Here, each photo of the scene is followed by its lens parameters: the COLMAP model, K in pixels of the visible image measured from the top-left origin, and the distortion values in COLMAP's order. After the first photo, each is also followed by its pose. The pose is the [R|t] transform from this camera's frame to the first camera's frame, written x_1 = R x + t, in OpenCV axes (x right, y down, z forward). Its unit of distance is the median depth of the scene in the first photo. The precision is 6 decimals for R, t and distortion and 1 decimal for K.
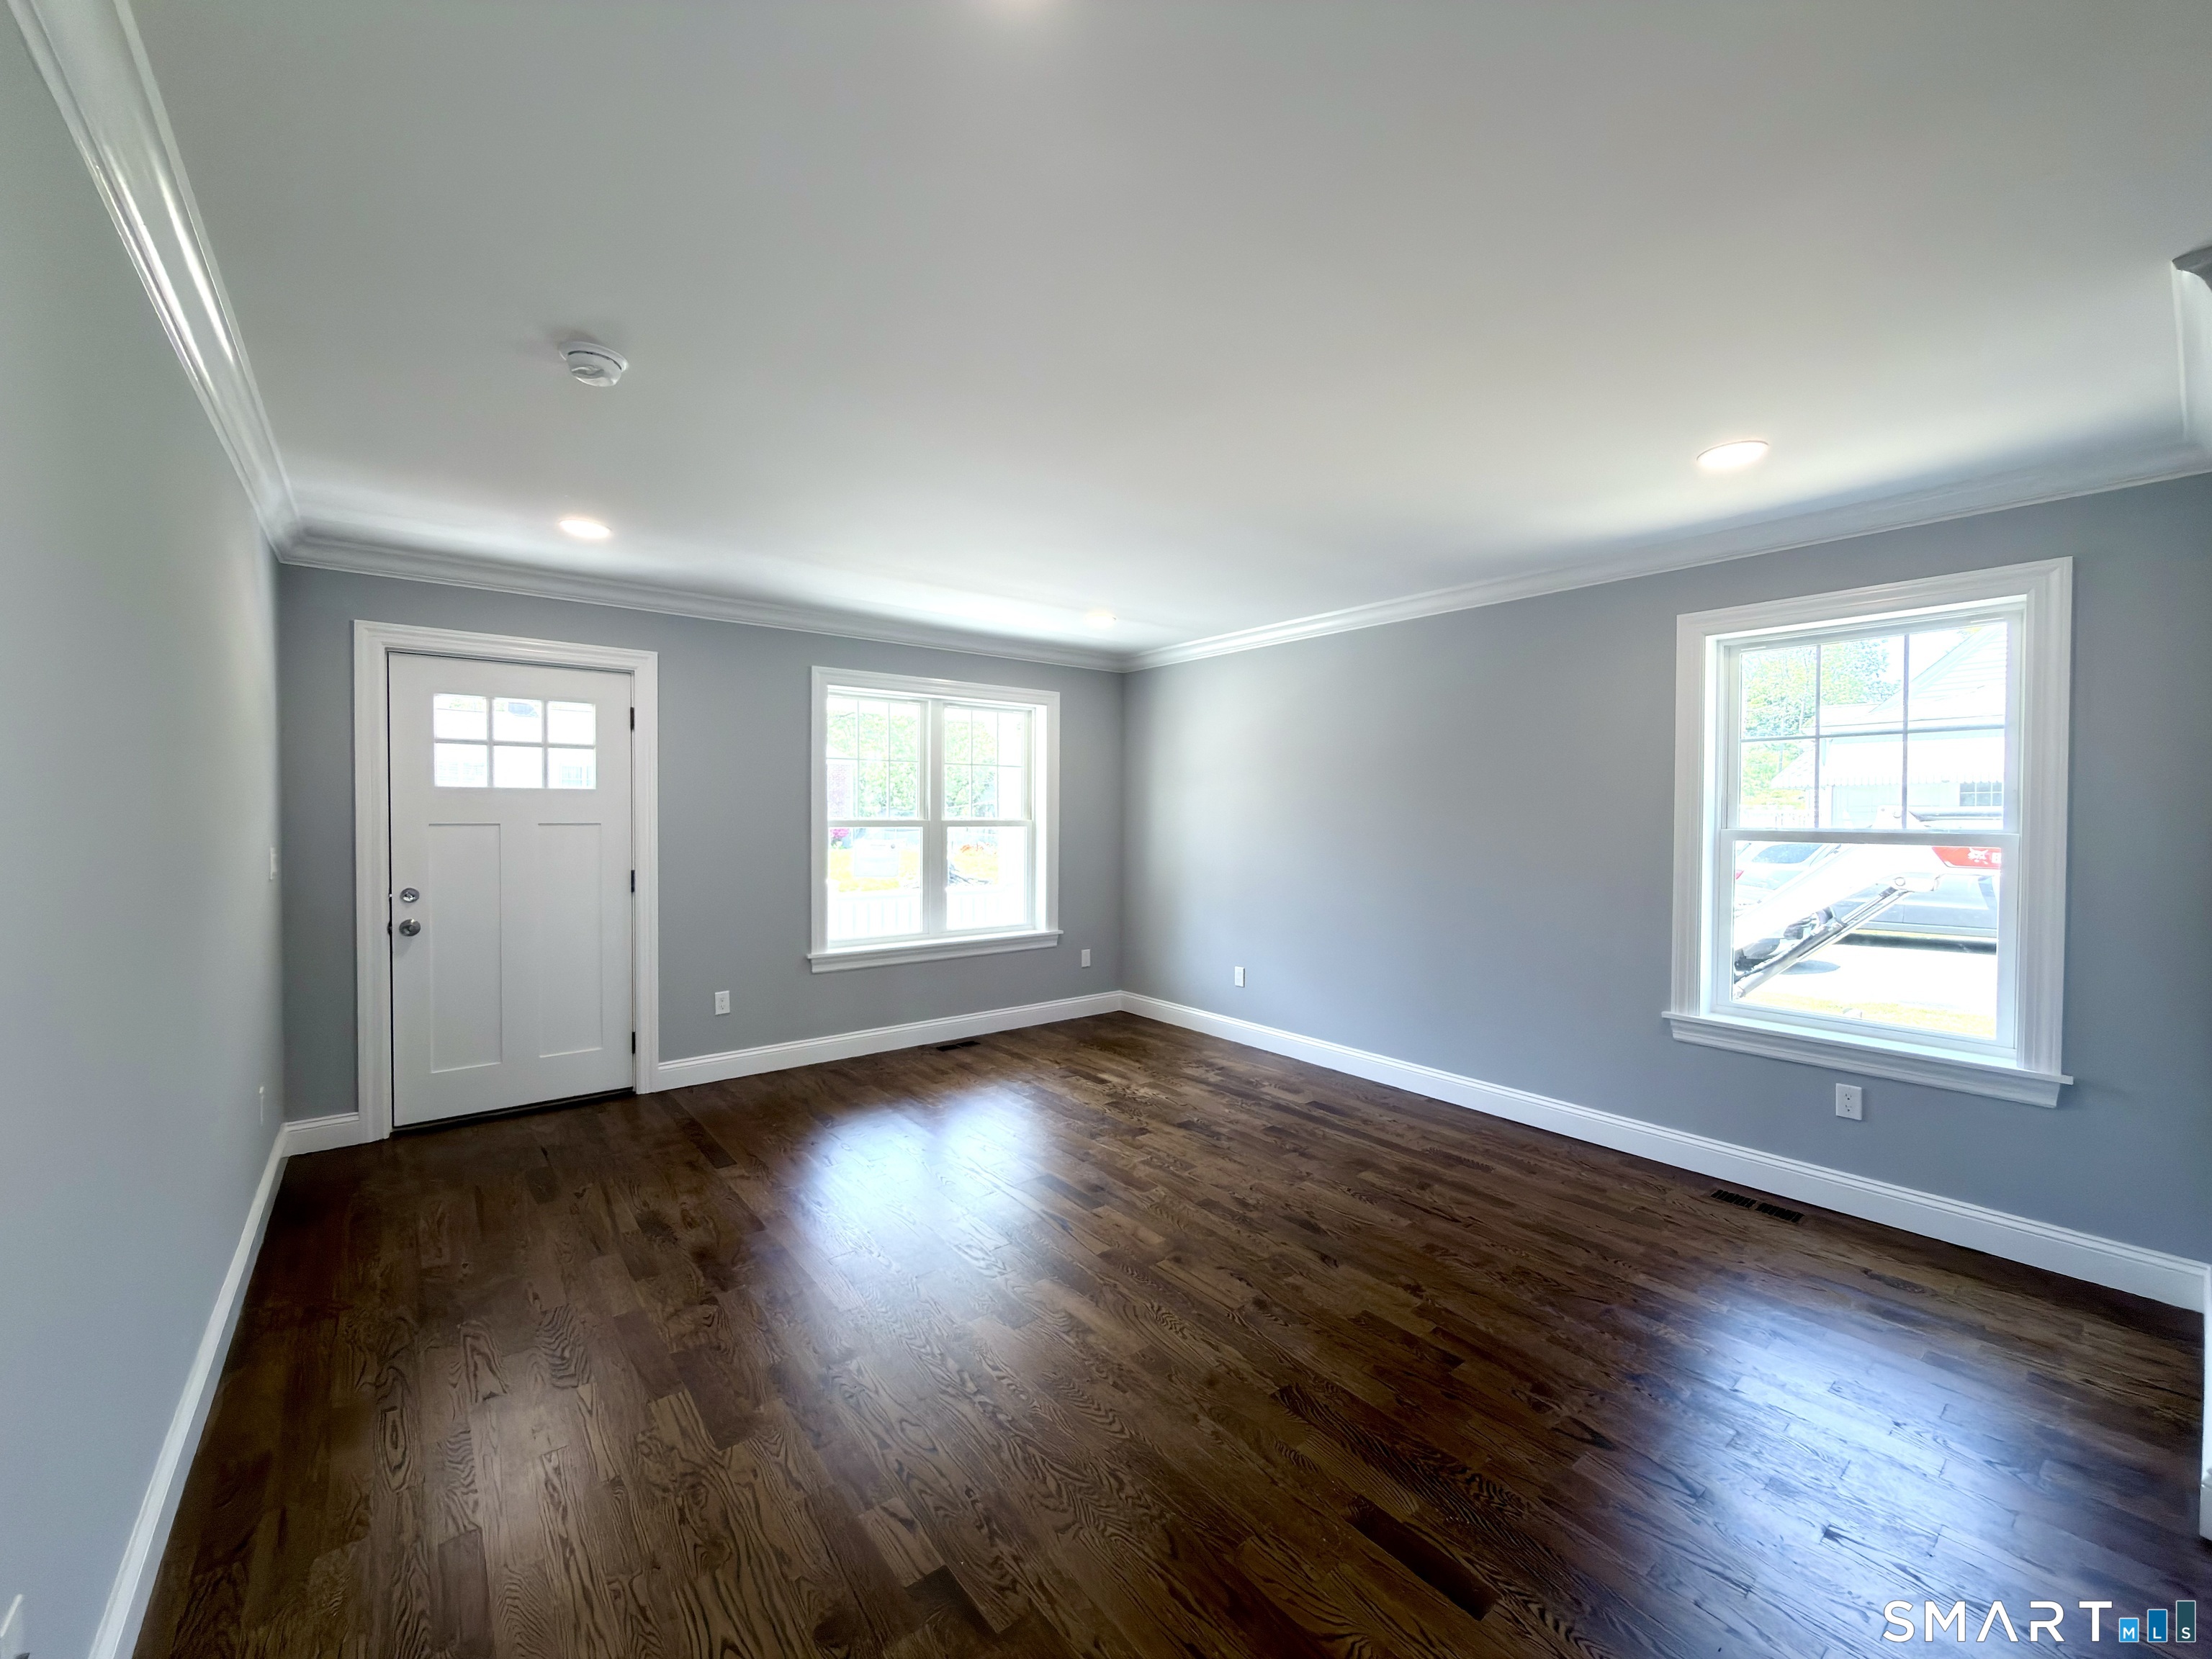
lens RADIAL K [[879.6, 0, 1106.0], [0, 879.6, 829.5], [0, 0, 1]] dist [0.001981, 0.000161]
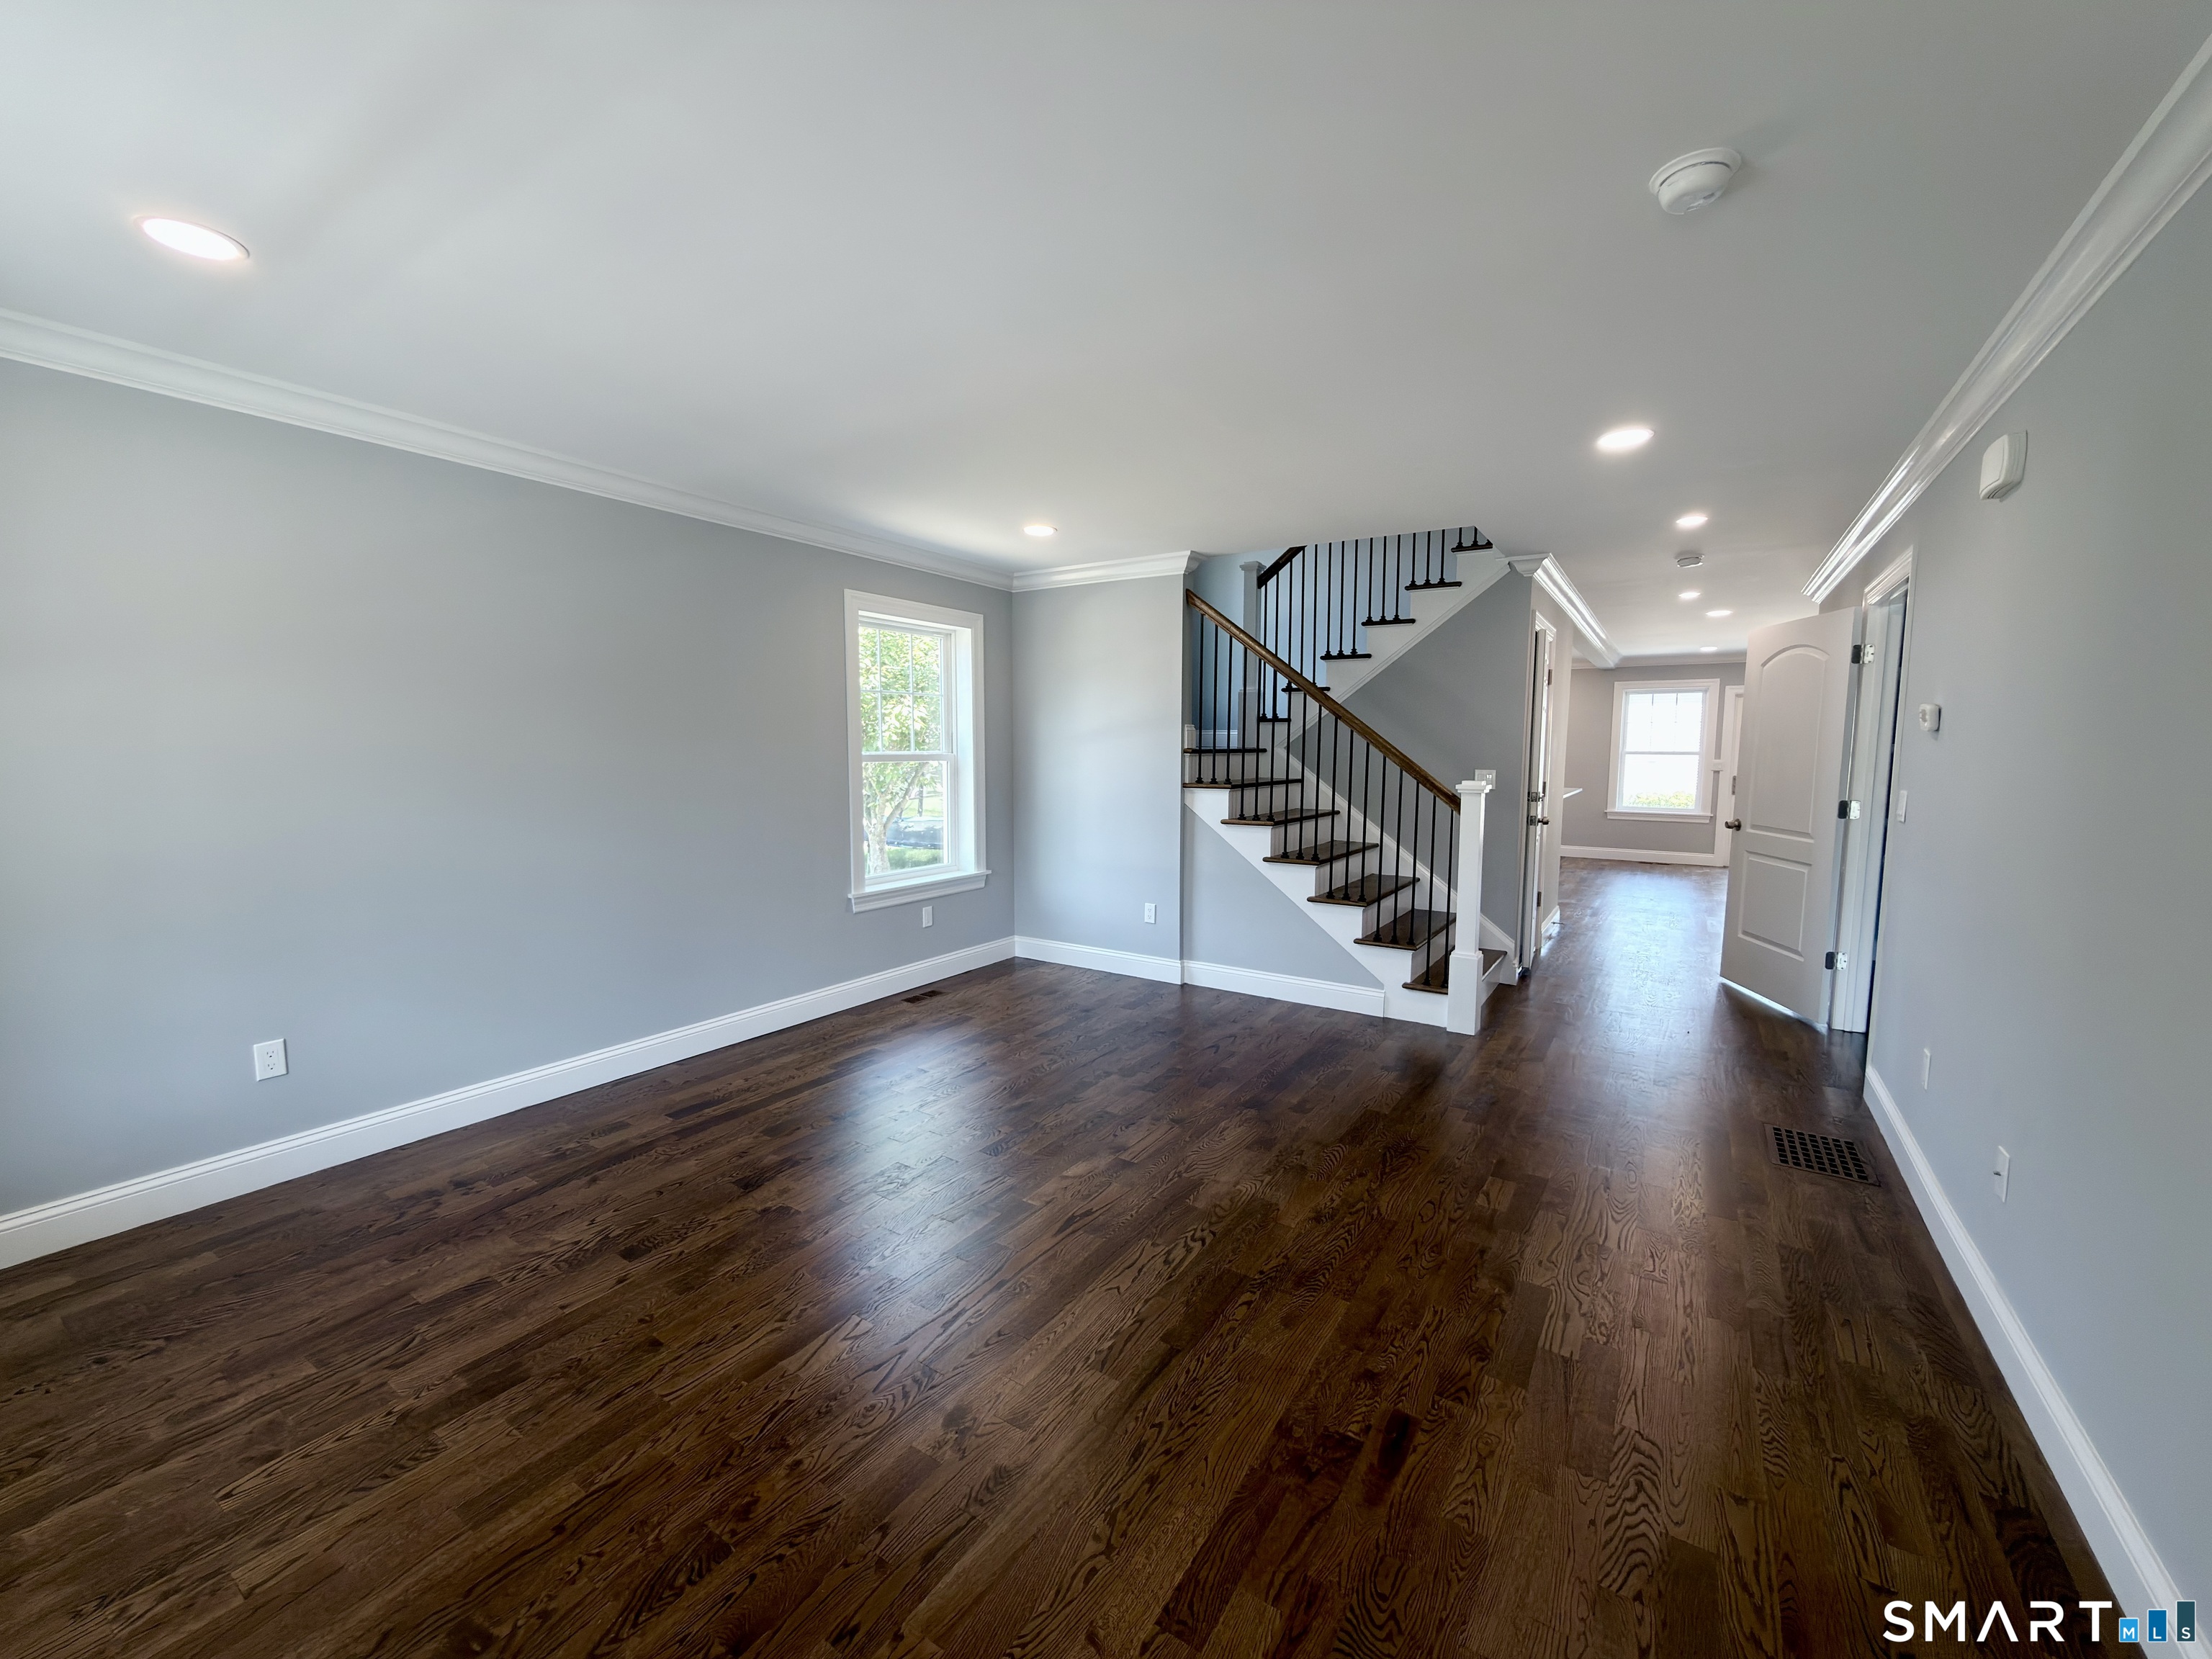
lens RADIAL K [[879.6, 0, 1106.0], [0, 879.6, 829.5], [0, 0, 1]] dist [0.001981, 0.000161]
pose [[-0.301028, -0.096108, 0.948760, -0.624904], [0.016197, 0.994250, 0.105855, -0.018199], [-0.953478, 0.047233, -0.297740, 0.895856]]
